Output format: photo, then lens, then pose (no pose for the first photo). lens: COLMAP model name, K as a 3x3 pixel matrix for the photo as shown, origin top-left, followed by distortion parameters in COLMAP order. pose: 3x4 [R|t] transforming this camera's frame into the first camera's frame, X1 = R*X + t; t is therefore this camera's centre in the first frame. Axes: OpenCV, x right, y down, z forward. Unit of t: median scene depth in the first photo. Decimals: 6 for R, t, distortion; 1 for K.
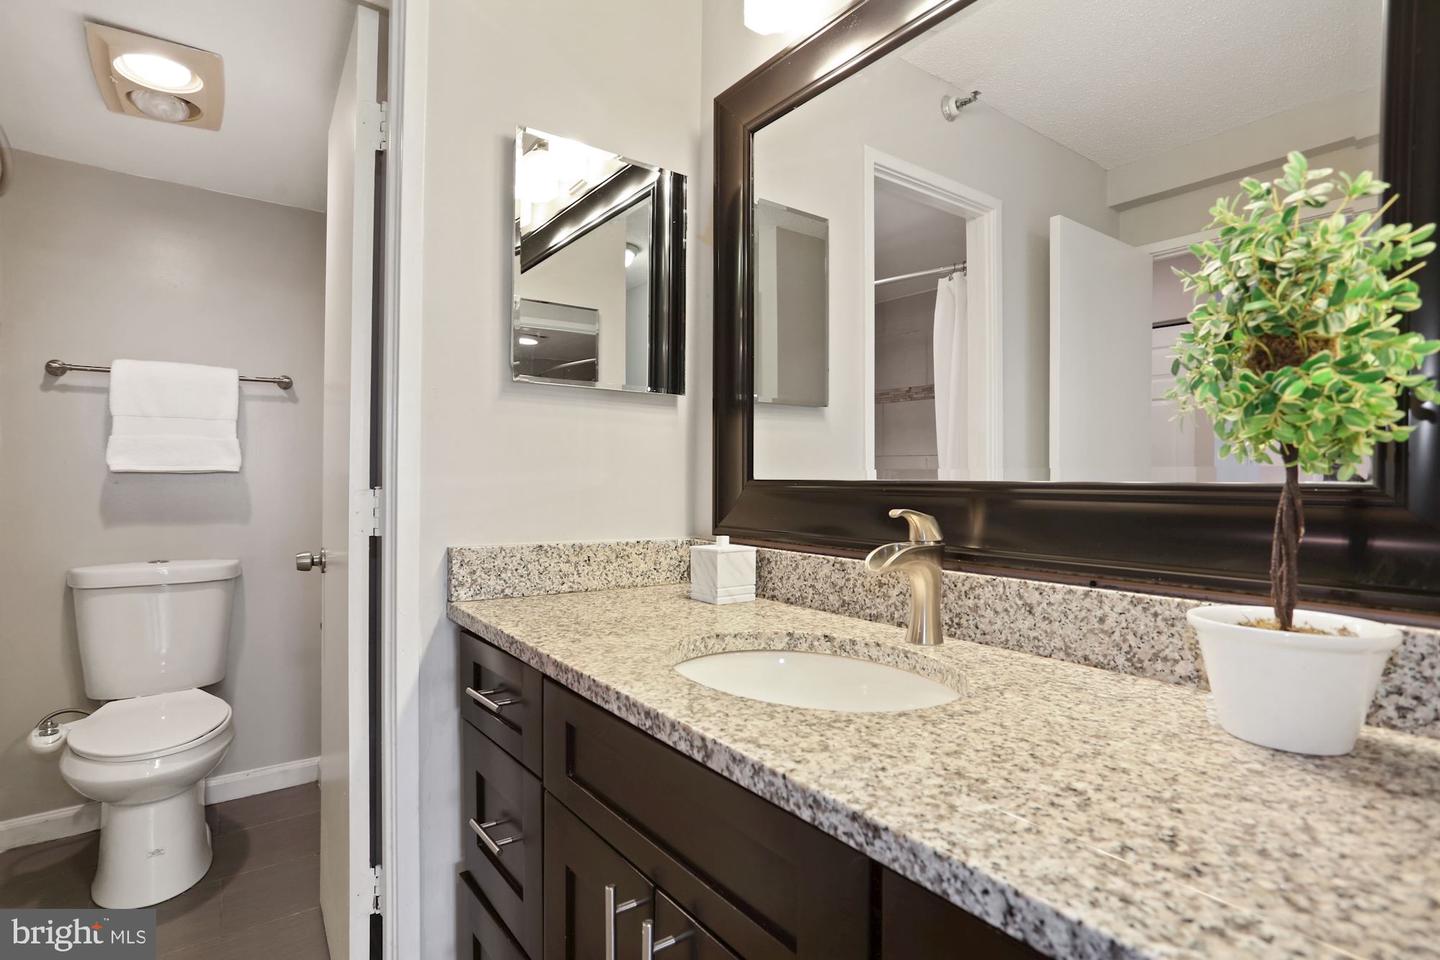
lens RADIAL K [[709.2, 0, 718.1], [0, 709.2, 473.9], [0, 0, 1]] dist [-0.042922, 0.019466]
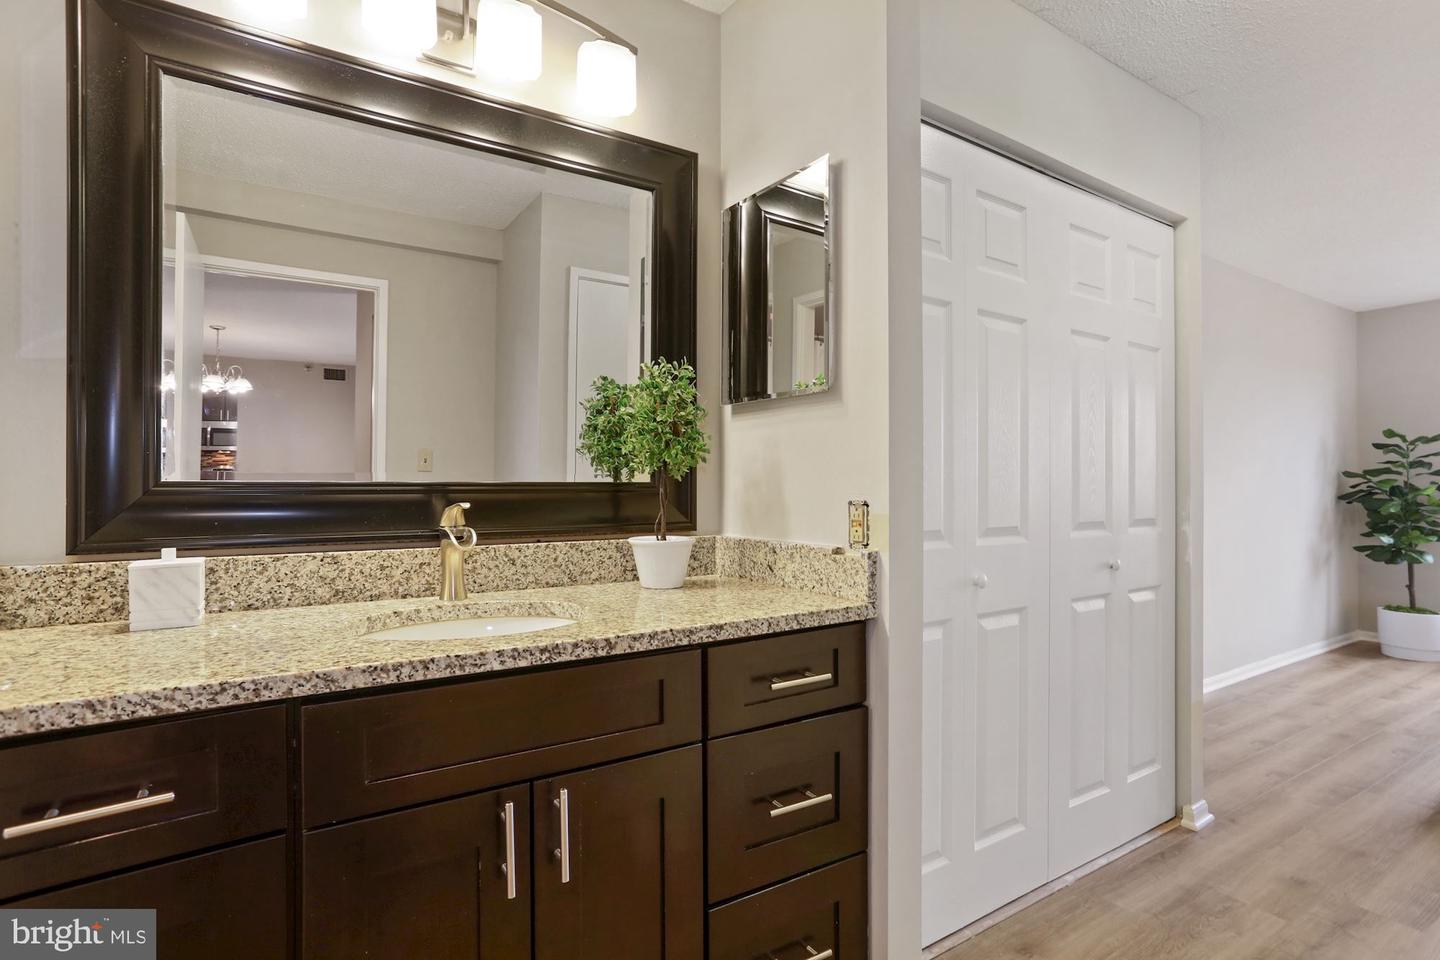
lens RADIAL K [[709.2, 0, 719.4], [0, 709.2, 476.3], [0, 0, 1]] dist [-0.042922, 0.019466]
pose [[0.058480, 0.004472, 0.998279, -1.080123], [-0.010648, 0.999936, -0.003855, -0.000129], [-0.998232, -0.010405, 0.058524, 0.426006]]
